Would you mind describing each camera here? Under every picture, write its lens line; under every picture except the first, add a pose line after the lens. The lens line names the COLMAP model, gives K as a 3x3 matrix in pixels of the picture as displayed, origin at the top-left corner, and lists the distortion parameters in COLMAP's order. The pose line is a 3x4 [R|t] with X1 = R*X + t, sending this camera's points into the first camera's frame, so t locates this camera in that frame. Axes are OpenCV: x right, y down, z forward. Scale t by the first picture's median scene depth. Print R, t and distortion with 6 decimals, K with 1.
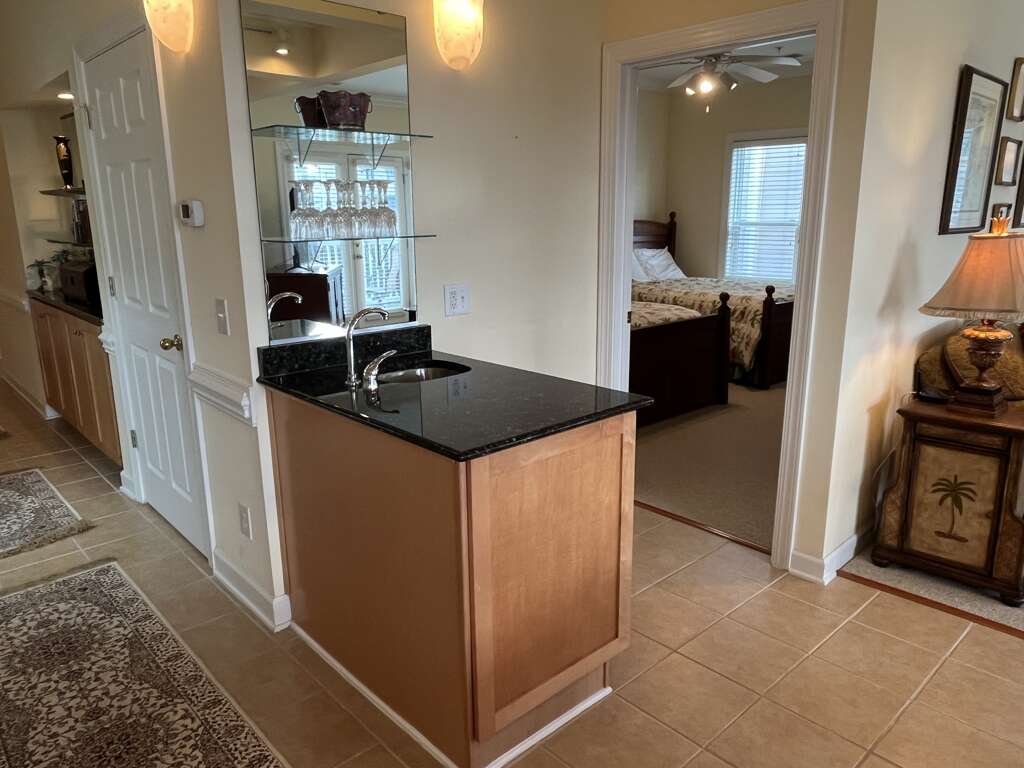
lens RADIAL K [[714.9, 0, 513.2], [0, 714.9, 388.9], [0, 0, 1]] dist [-0.012362, -0.001789]
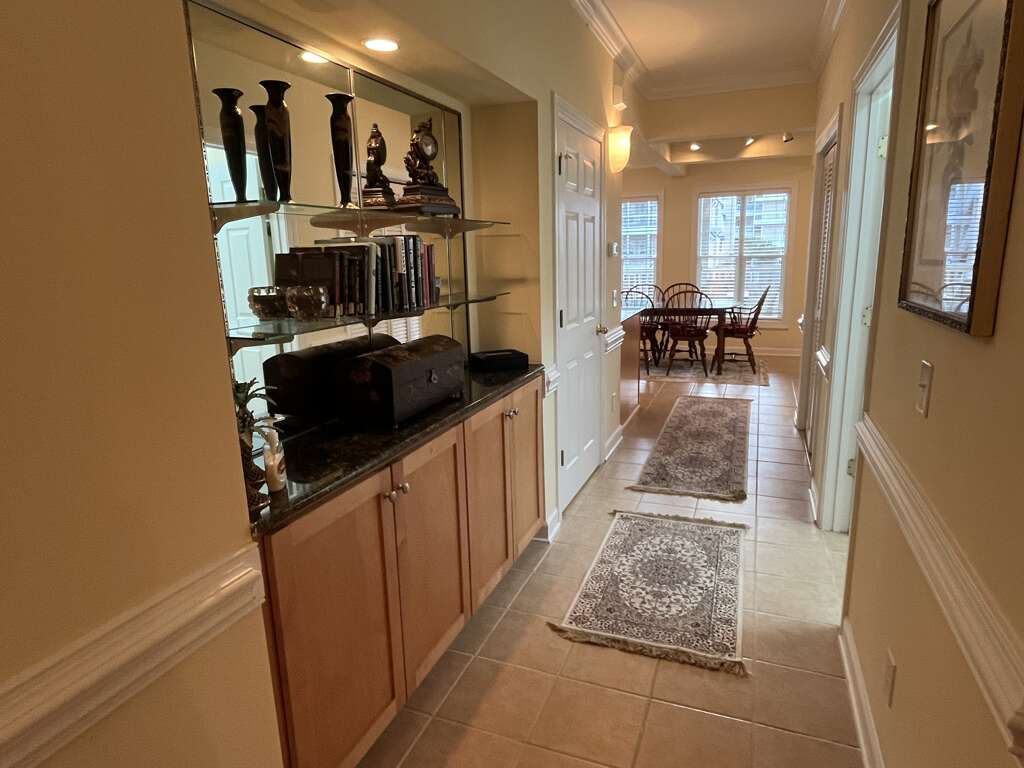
lens RADIAL K [[616.3, 0, 512.3], [0, 616.3, 381.8], [0, 0, 1]] dist [0.005919, -0.000758]
pose [[-0.429993, -0.159842, 0.888570, -1.495844], [0.257255, 0.921710, 0.290293, -0.376963], [-0.865405, 0.353413, -0.355209, 1.537277]]
